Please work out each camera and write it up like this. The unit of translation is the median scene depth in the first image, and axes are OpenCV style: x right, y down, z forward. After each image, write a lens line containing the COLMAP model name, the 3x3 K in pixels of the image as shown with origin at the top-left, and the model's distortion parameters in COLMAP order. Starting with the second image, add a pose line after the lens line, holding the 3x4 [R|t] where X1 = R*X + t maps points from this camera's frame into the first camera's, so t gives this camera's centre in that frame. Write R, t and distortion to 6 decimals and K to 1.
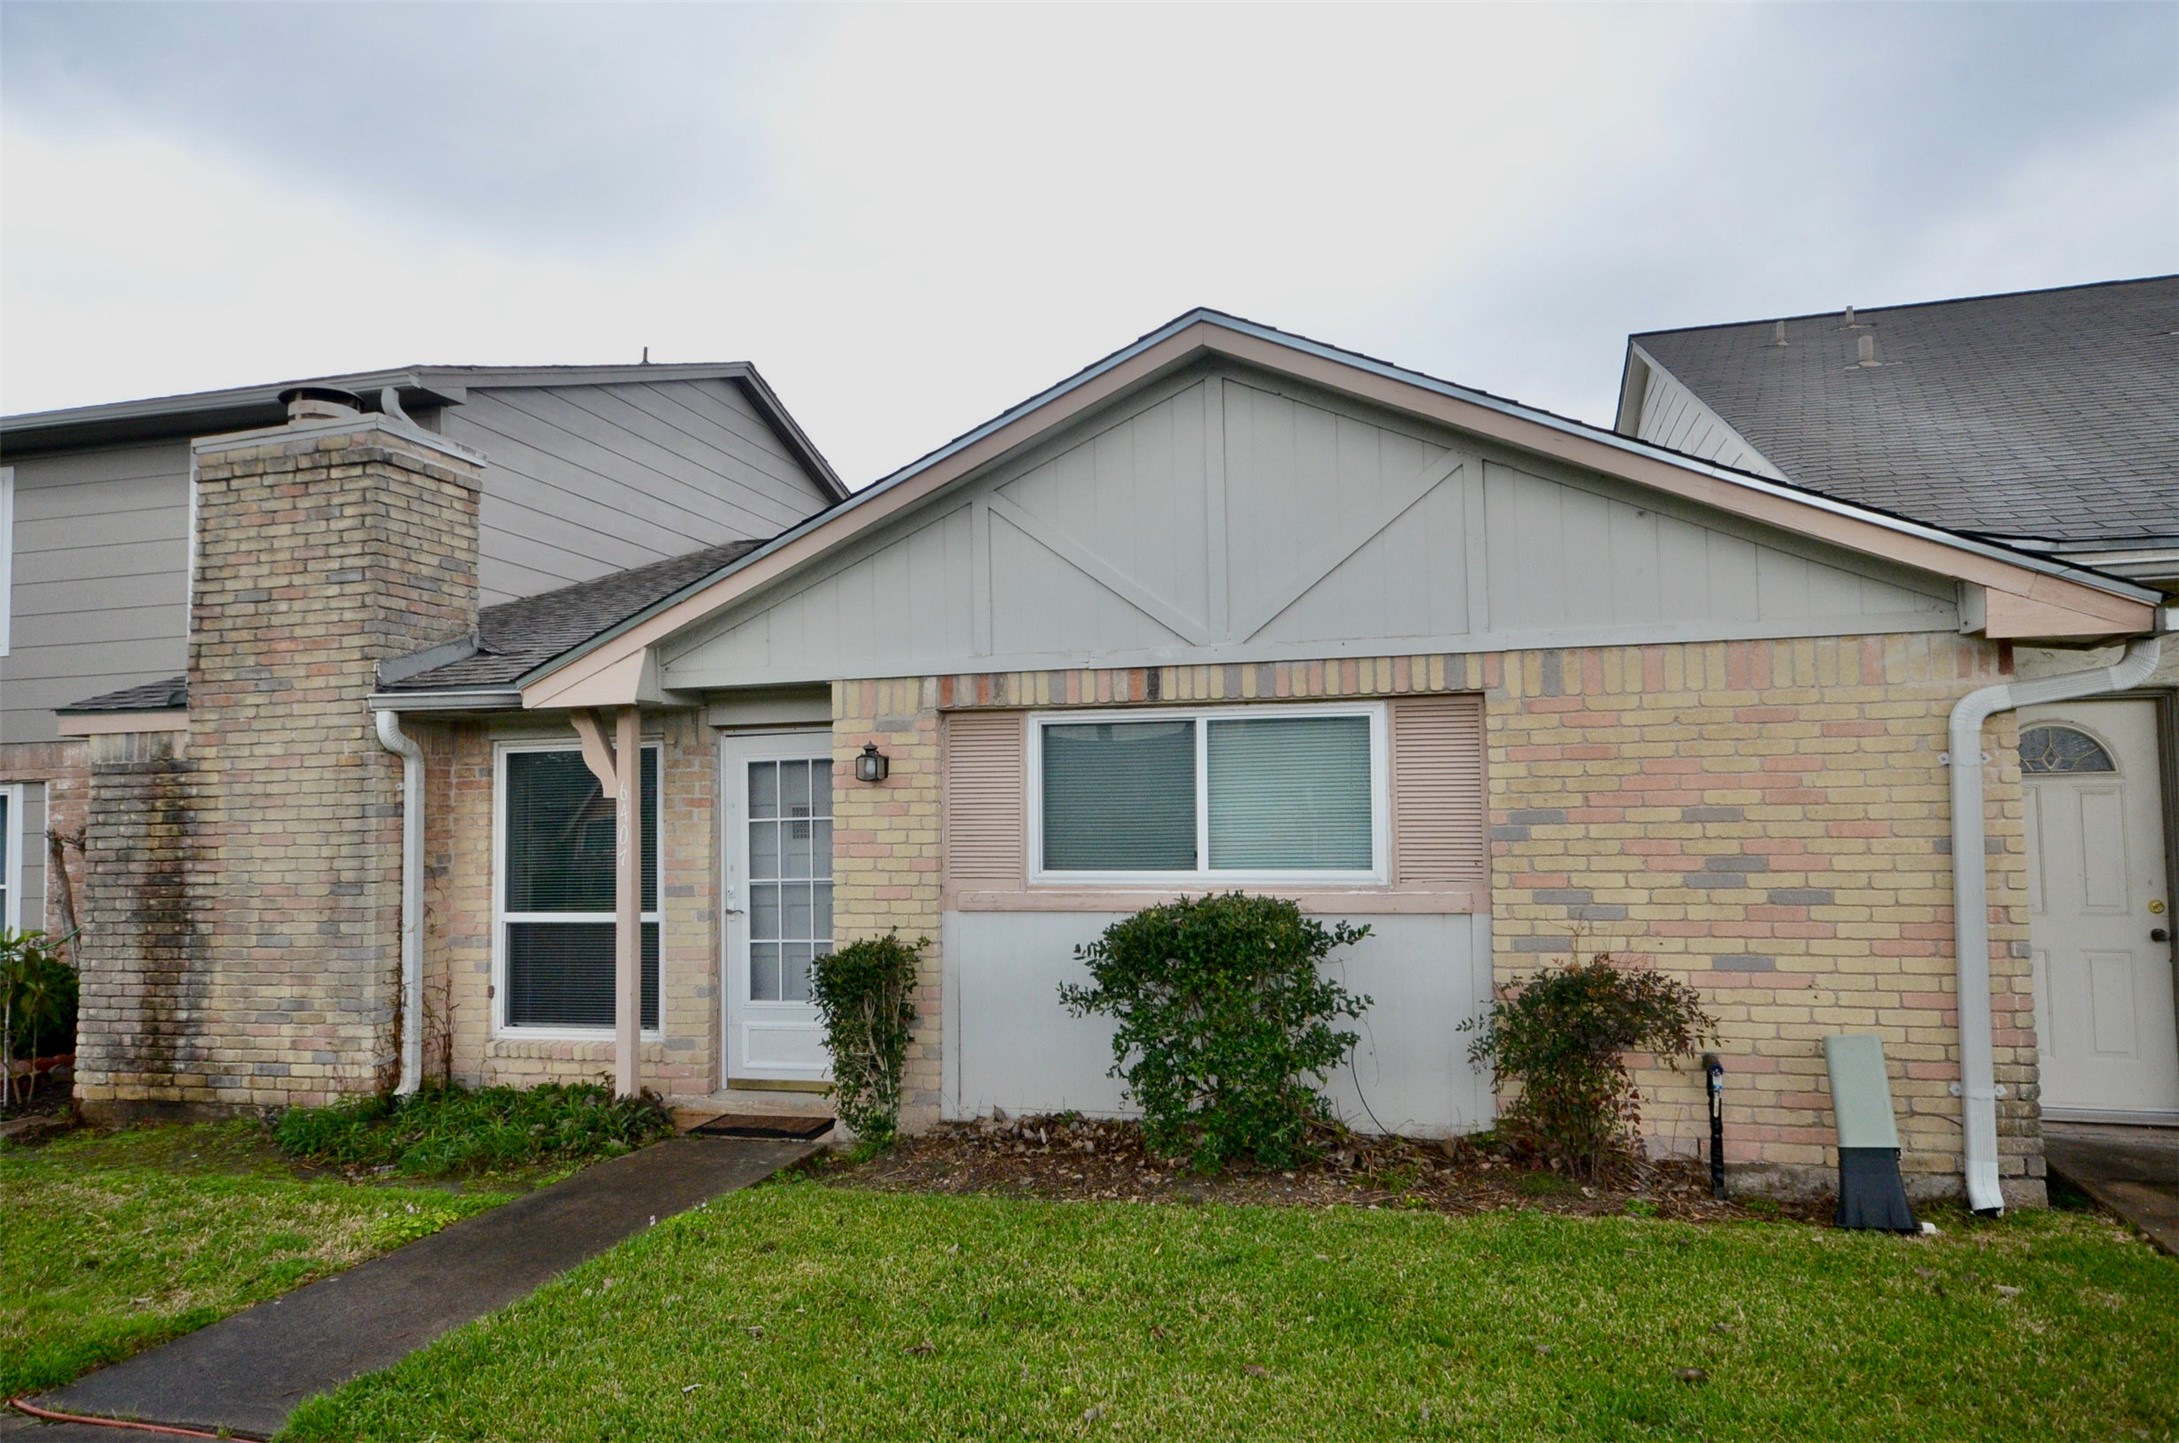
lens RADIAL K [[1426.6, 0, 1089.5], [0, 1426.6, 721.5], [0, 0, 1]] dist [-0.001959, 0.042578]
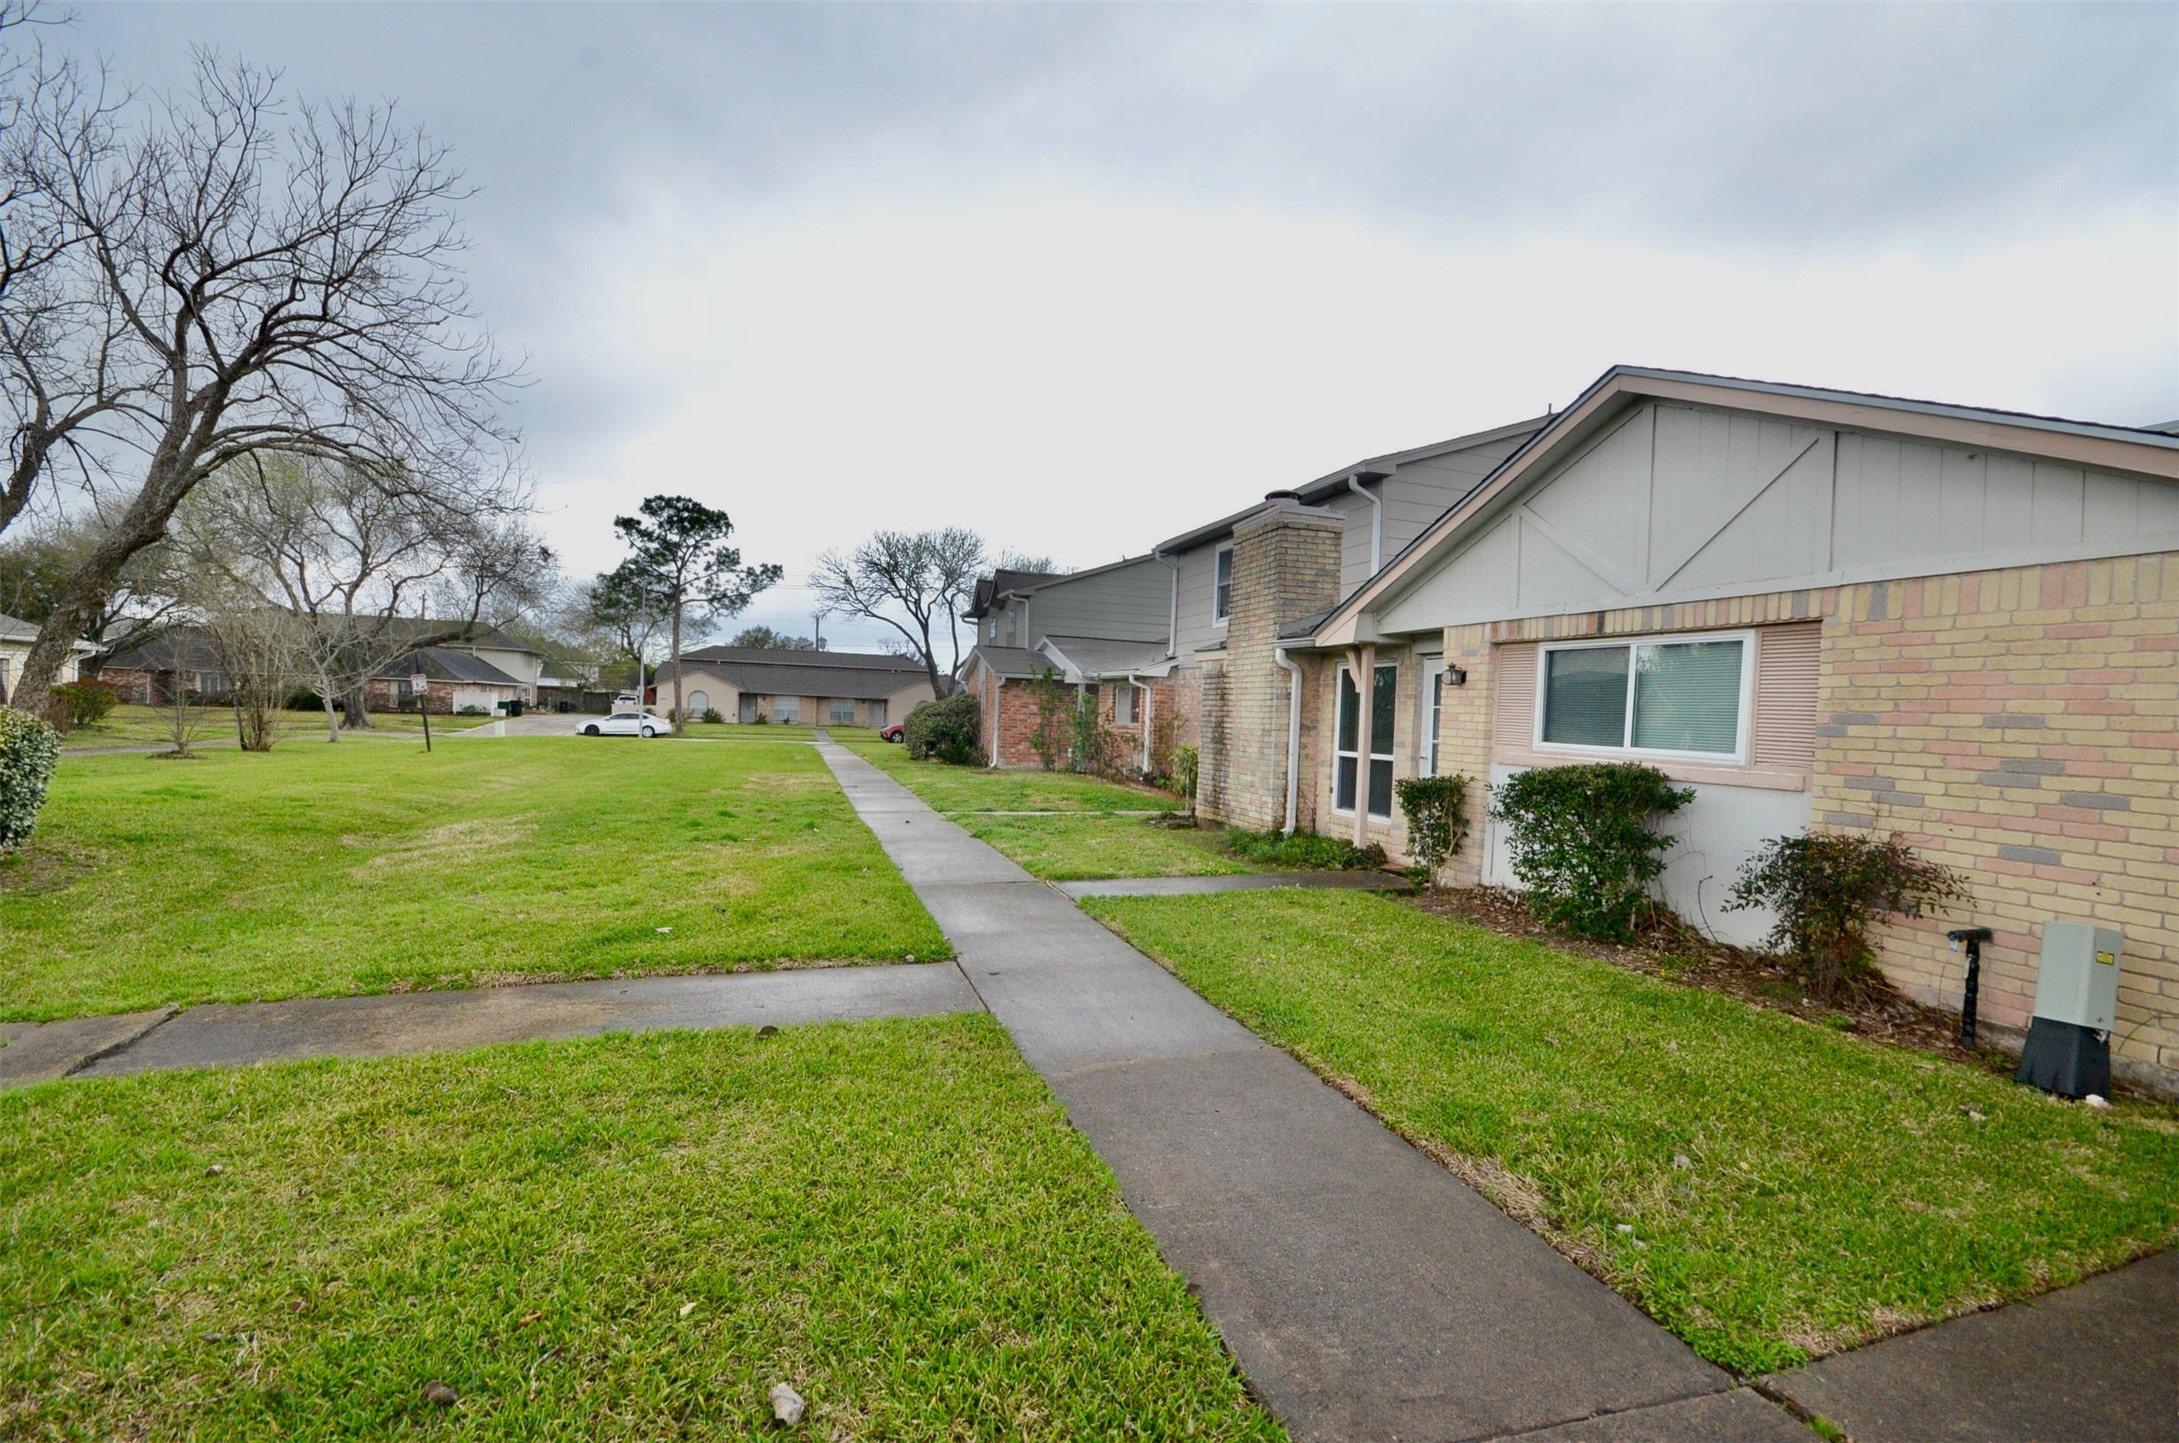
lens RADIAL K [[994.9, 0, 1089.5], [0, 994.9, 721.5], [0, 0, 1]] dist [-0.000337, -0.000513]
pose [[0.547882, 0.042131, -0.835494, 0.669462], [0.020323, 0.997766, 0.063642, 0.000352], [0.836309, -0.051848, 0.545802, -0.032956]]
